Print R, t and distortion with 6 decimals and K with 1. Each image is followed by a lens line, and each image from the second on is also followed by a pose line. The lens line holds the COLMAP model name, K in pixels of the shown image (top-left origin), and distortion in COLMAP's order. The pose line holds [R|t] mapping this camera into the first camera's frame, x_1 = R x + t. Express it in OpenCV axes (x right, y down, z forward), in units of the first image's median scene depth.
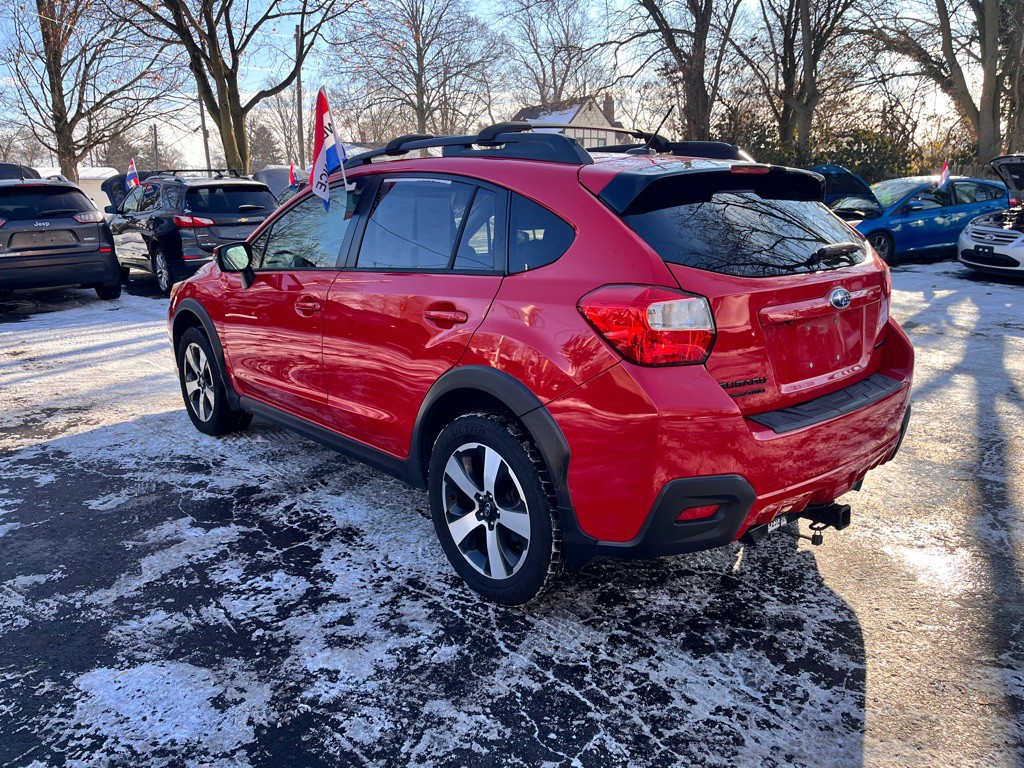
lens RADIAL K [[767.4, 0, 501.5], [0, 767.4, 373.4], [0, 0, 1]] dist [0.089062, -0.113968]
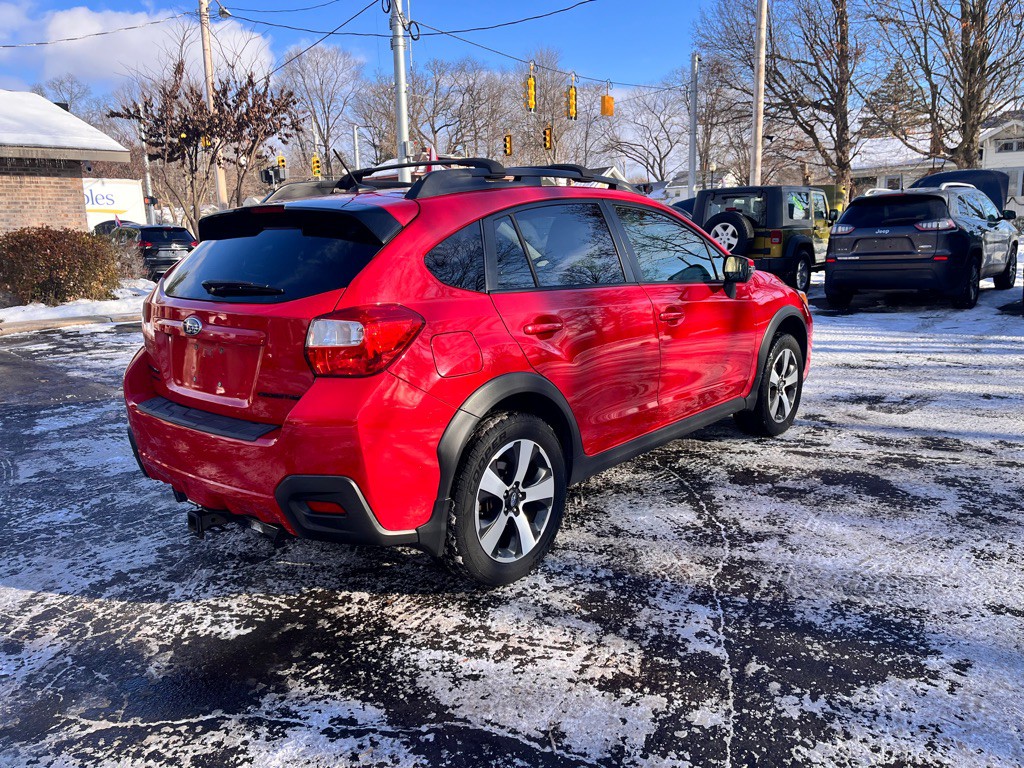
lens RADIAL K [[770.3, 0, 511.7], [0, 770.3, 370.0], [0, 0, 1]] dist [0.083904, -0.108858]
pose [[0.158093, 0.196176, -0.967741, 1.719128], [-0.193659, 0.967192, 0.164428, -0.332469], [0.968247, 0.161417, 0.190897, 1.315057]]
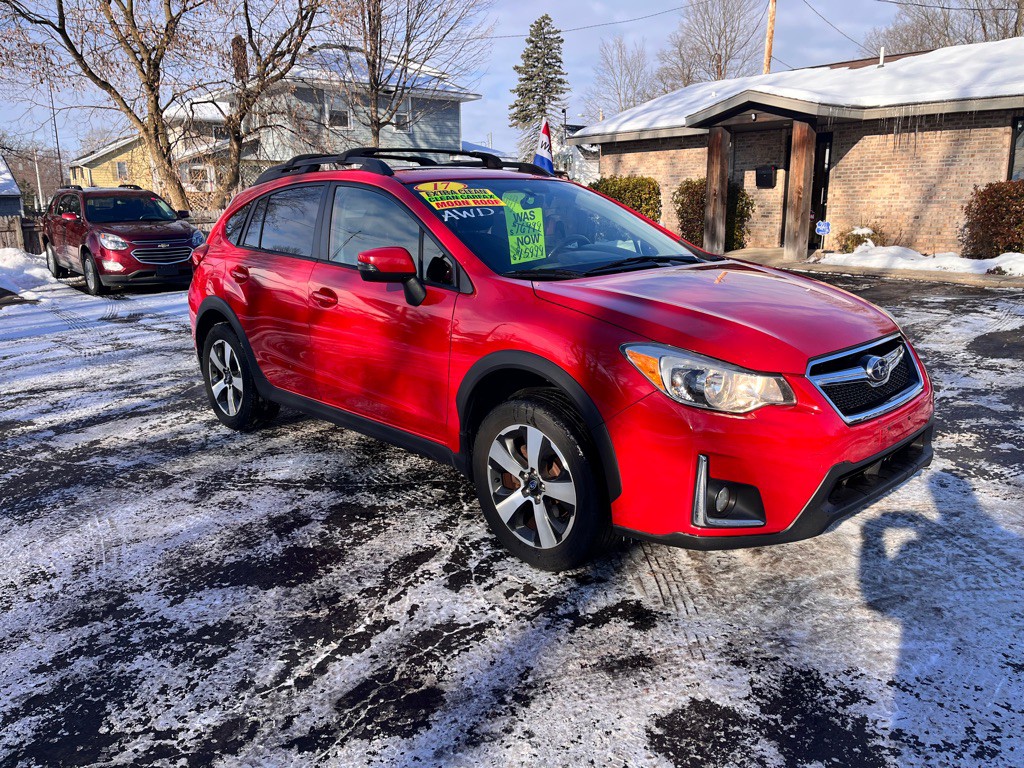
lens RADIAL K [[767.4, 0, 518.3], [0, 767.4, 369.3], [0, 0, 1]] dist [0.089062, -0.113968]
pose [[-0.997869, 0.048648, -0.043481, -0.140063], [0.025906, 0.907022, 0.420287, -0.772326], [0.059884, 0.418265, -0.906349, 3.474015]]
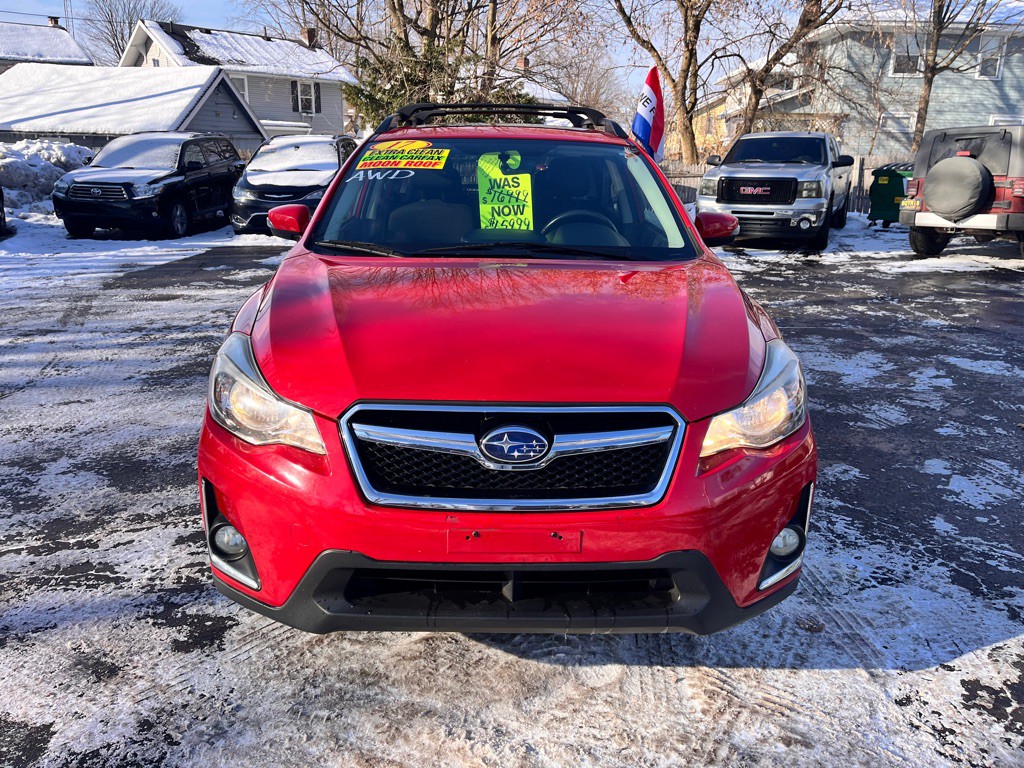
lens RADIAL K [[770.3, 0, 511.6], [0, 770.3, 368.5], [0, 0, 1]] dist [0.083904, -0.108858]
pose [[-0.776291, -0.161831, 0.609248, -1.183592], [0.133073, 0.902634, 0.409320, -0.647532], [-0.616169, 0.398826, -0.679172, 2.933559]]
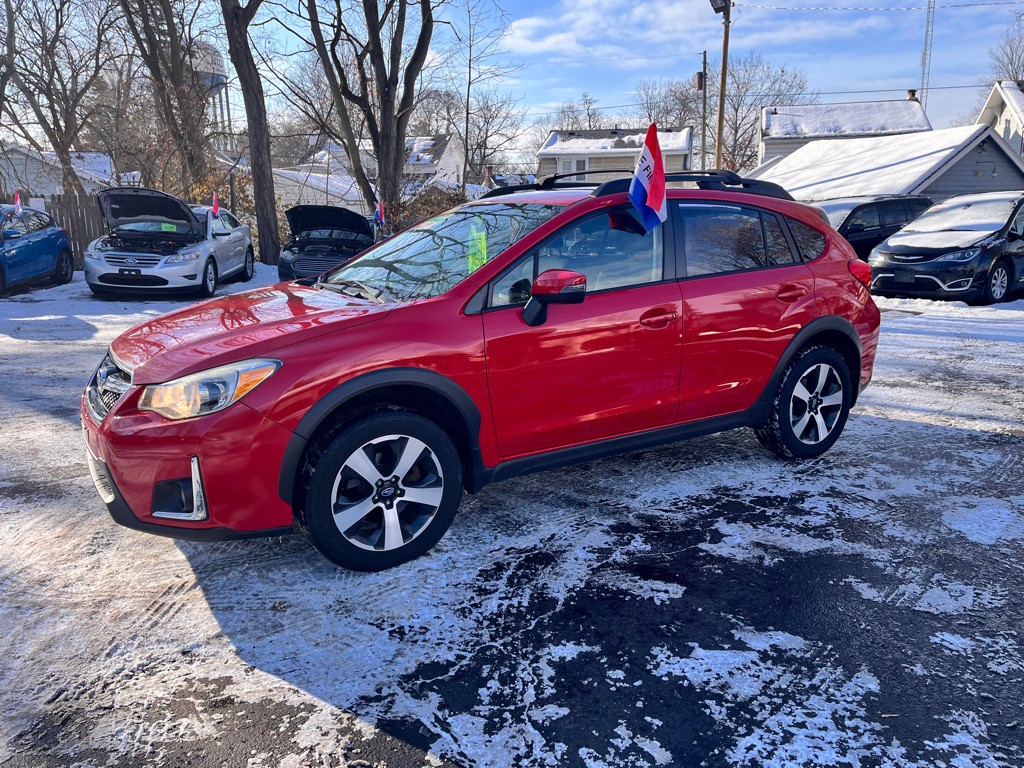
lens RADIAL K [[767.4, 0, 522.7], [0, 767.4, 383.0], [0, 0, 1]] dist [0.089062, -0.113968]
pose [[0.132261, -0.192340, 0.972375, -1.971897], [0.220169, 0.962187, 0.160377, -0.315464], [-0.966454, 0.192875, 0.169607, 1.495378]]
